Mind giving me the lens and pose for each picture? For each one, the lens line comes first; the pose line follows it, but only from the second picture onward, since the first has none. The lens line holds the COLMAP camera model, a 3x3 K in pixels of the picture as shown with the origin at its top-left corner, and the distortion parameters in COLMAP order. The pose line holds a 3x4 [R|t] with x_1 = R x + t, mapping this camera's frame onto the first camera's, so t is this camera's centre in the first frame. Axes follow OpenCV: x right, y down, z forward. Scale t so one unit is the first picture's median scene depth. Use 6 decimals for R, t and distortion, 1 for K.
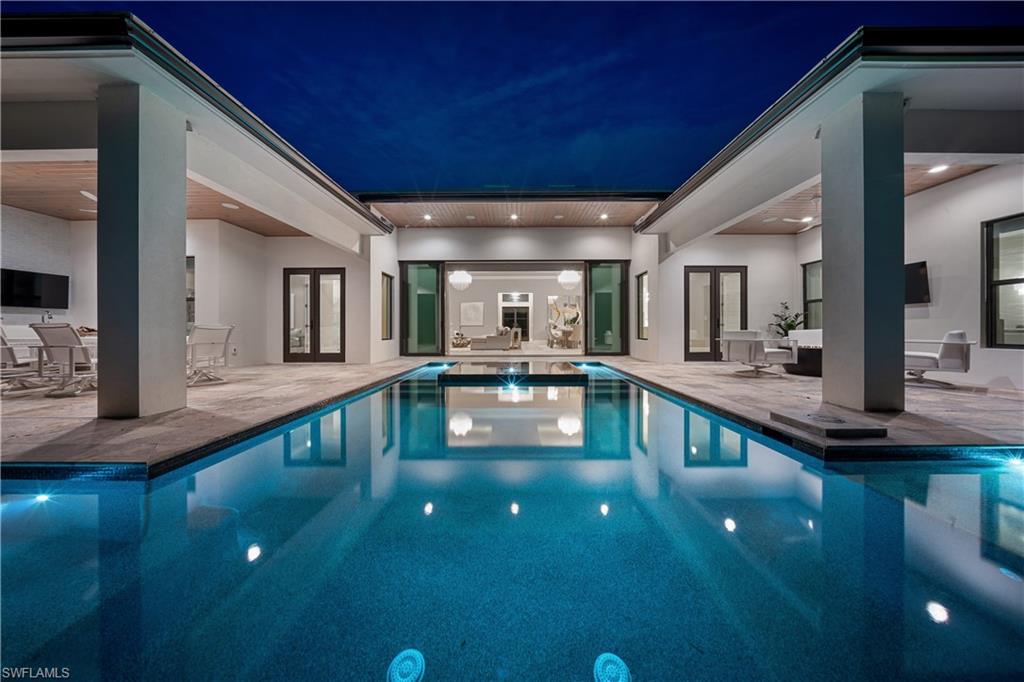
lens RADIAL K [[296.8, 0, 514.0], [0, 296.8, 333.9], [0, 0, 1]] dist [0.001011, 0.000155]
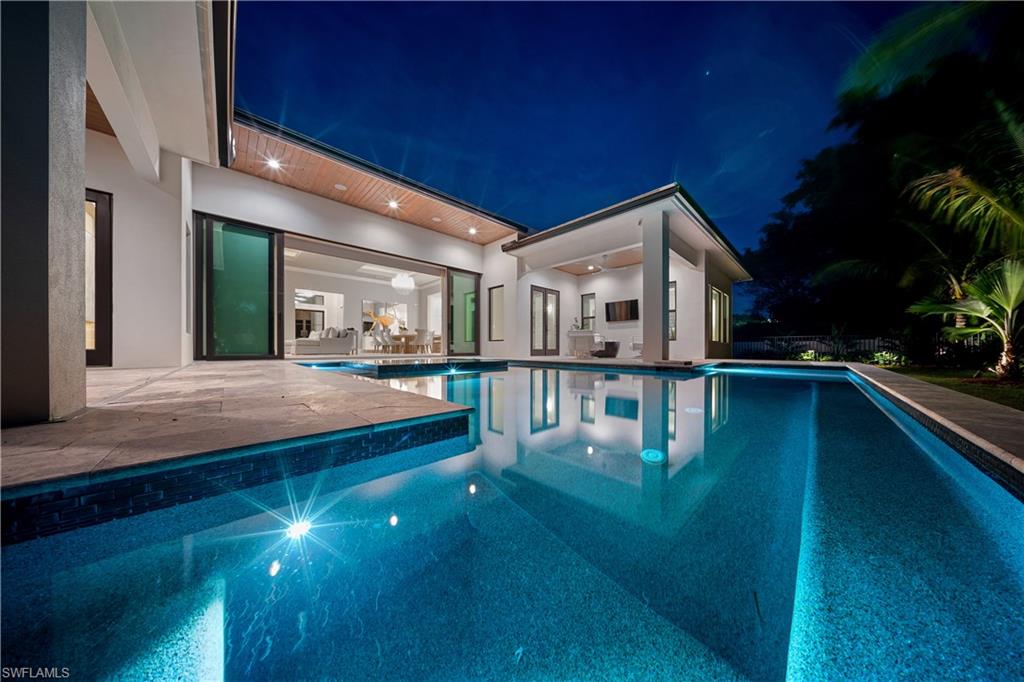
lens RADIAL K [[296.8, 0, 511.5], [0, 296.8, 347.2], [0, 0, 1]] dist [0.001011, 0.000155]
pose [[0.720802, 0.005880, 0.693116, -0.411405], [0.003209, 0.999925, -0.011821, 0.067711], [-0.693134, 0.010745, 0.720729, 0.094101]]
